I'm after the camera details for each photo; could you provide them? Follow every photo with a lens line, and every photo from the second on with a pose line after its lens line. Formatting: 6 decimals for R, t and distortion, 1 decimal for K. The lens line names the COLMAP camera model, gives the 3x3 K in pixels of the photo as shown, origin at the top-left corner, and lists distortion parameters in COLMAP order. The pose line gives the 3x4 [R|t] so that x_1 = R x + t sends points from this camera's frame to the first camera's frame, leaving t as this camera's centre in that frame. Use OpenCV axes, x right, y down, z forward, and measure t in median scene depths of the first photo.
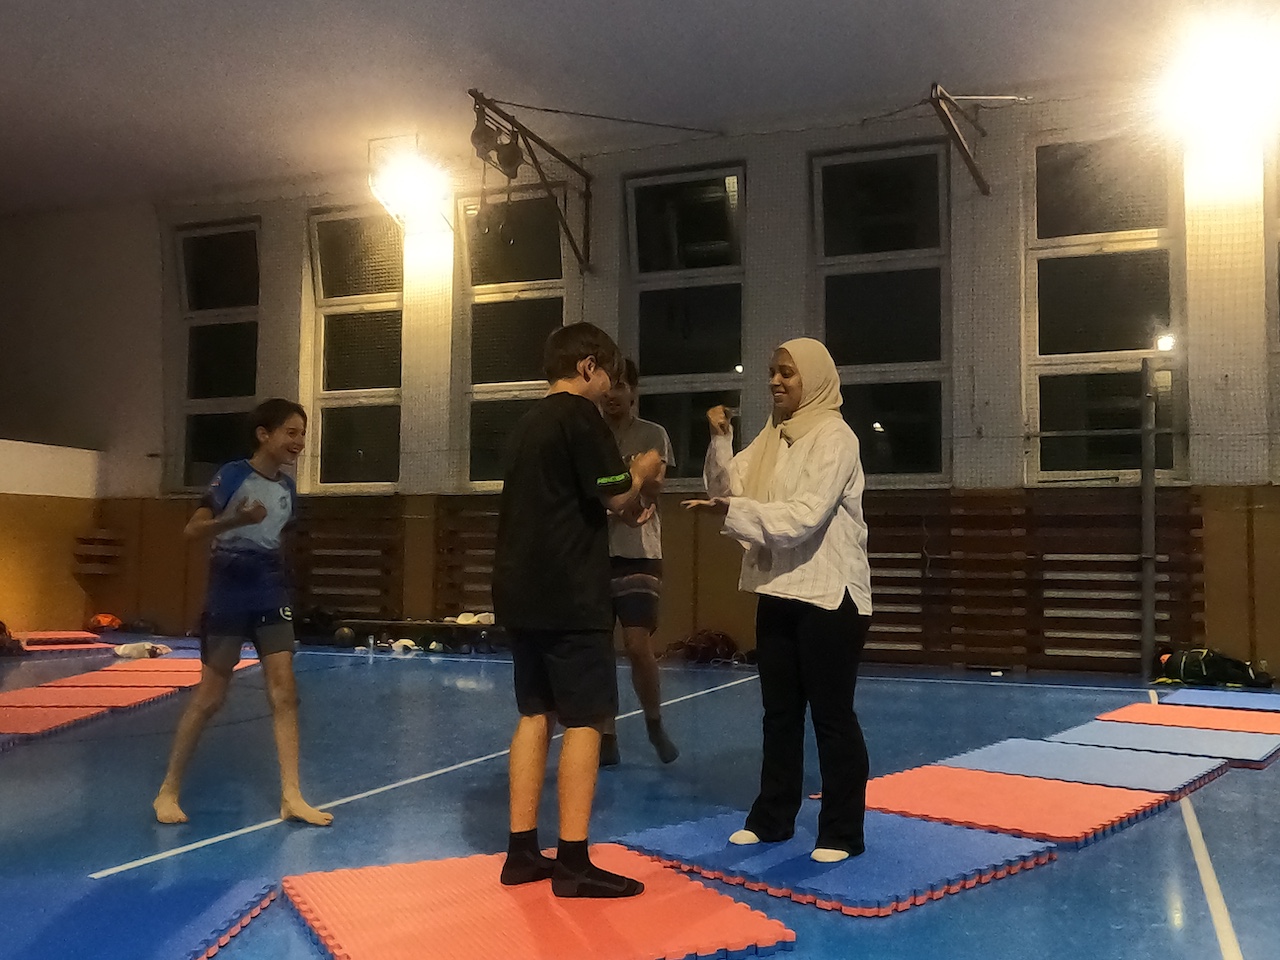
lens RADIAL K [[1226.4, 0, 640.0], [0, 1226.4, 480.0], [0, 0, 1]] dist [0.016815, 0.004737]
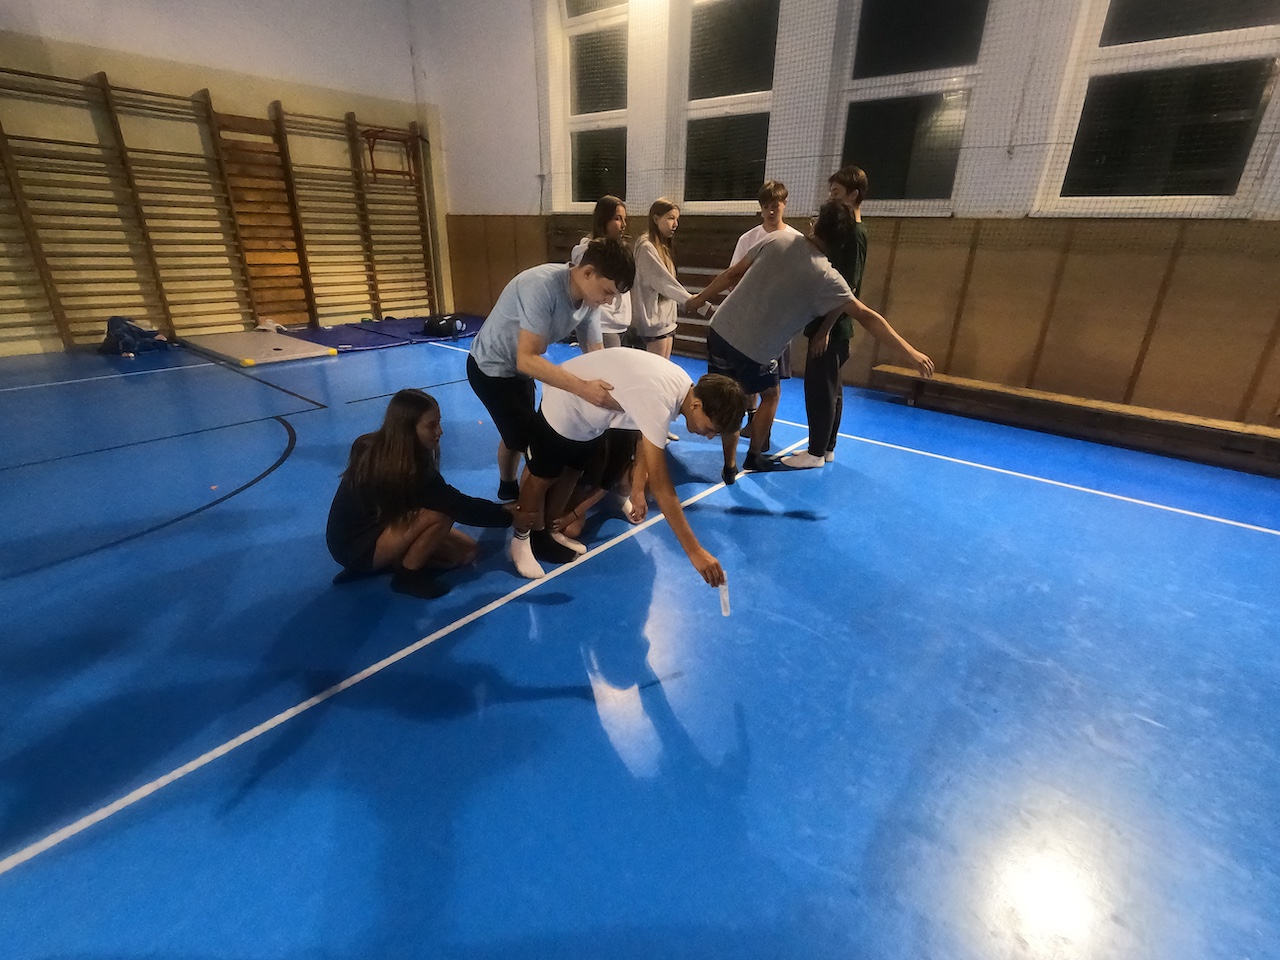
lens RADIAL K [[592.9, 0, 640.0], [0, 592.9, 480.0], [0, 0, 1]] dist [-0.009210, 0.000296]
pose [[0.949484, 0.128776, -0.286177, 0.008005], [0.013427, 0.894420, 0.447026, -0.013683], [0.313529, -0.428286, 0.847508, 0.412904]]
